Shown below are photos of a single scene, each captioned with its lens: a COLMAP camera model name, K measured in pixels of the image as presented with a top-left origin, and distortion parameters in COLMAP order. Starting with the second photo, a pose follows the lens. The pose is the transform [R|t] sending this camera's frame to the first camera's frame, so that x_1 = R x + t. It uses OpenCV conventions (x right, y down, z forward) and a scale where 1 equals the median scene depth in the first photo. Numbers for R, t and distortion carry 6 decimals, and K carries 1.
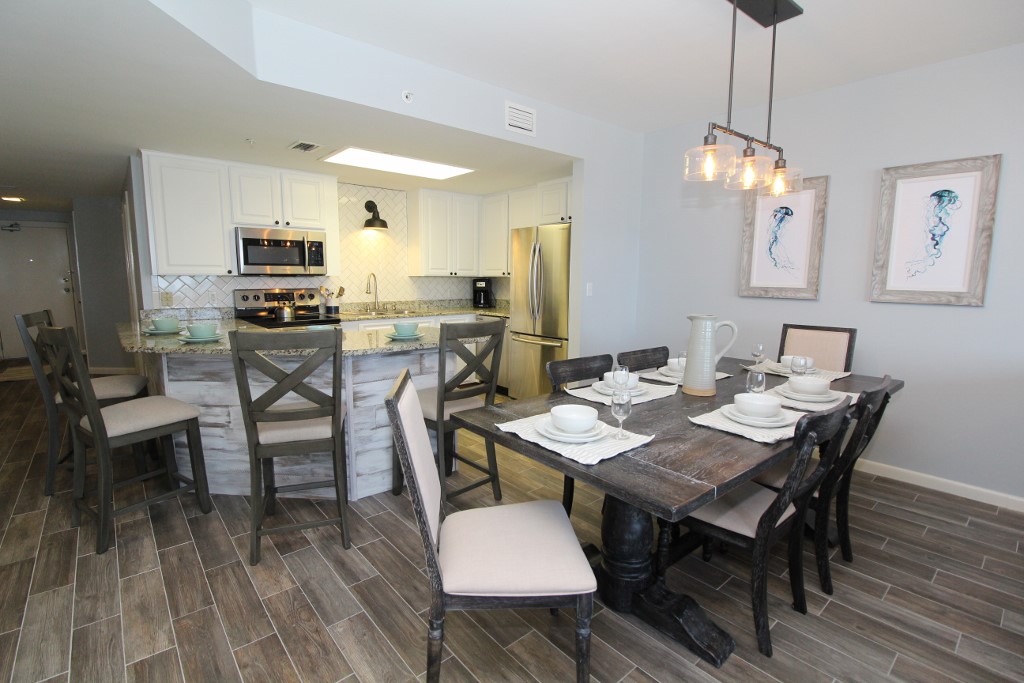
lens RADIAL K [[475.6, 0, 507.6], [0, 475.6, 341.2], [0, 0, 1]] dist [0.000059, -0.013153]
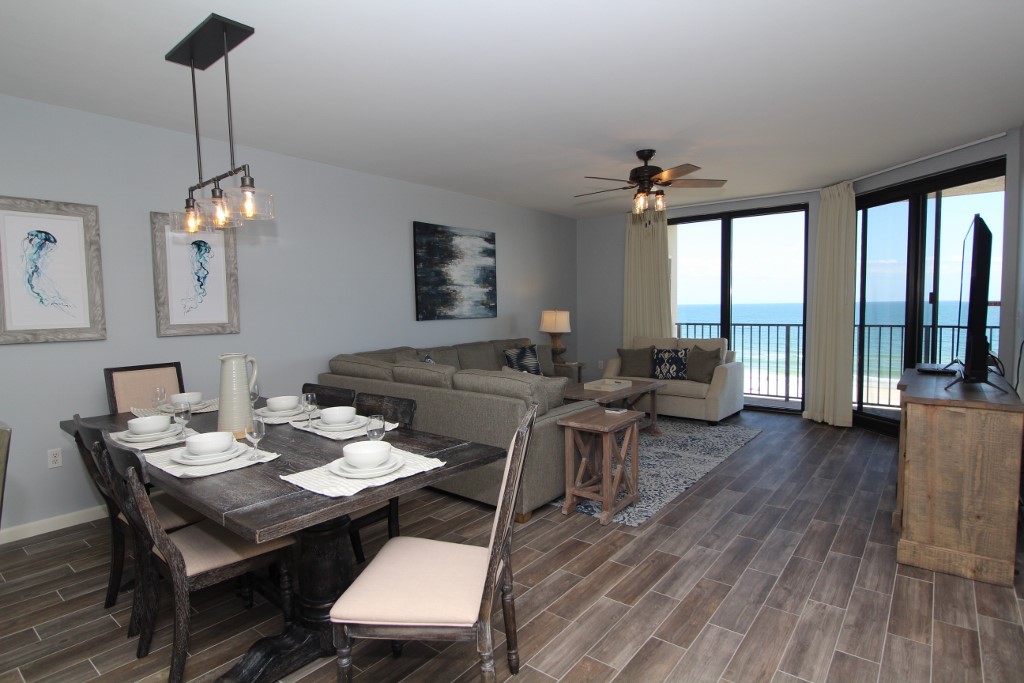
lens RADIAL K [[545.3, 0, 507.0], [0, 545.3, 340.1], [0, 0, 1]] dist [-0.002720, -0.001442]
pose [[-0.191803, -0.065095, 0.979272, -0.407924], [0.147924, 0.984482, 0.094415, -0.055914], [-0.970222, 0.162967, -0.179198, 0.346354]]
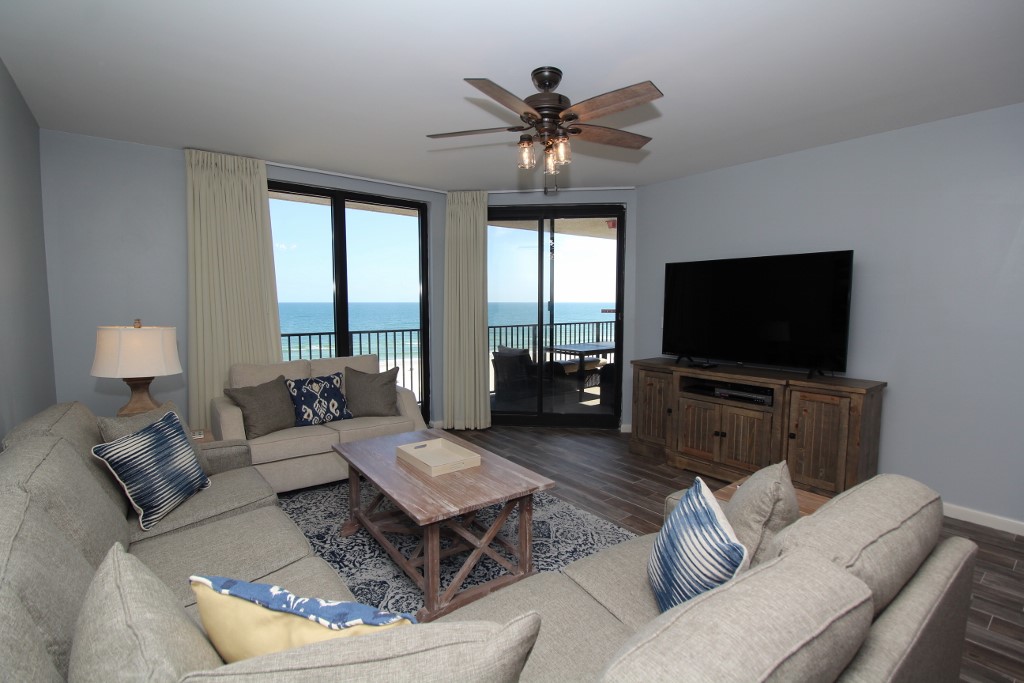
lens RADIAL K [[475.6, 0, 507.6], [0, 475.6, 341.2], [0, 0, 1]] dist [0.000059, -0.013153]
pose [[-0.998792, -0.010590, 0.047991, 0.618113], [0.000081, 0.976150, 0.217098, -0.082820], [-0.049145, 0.216839, -0.974969, 0.481909]]
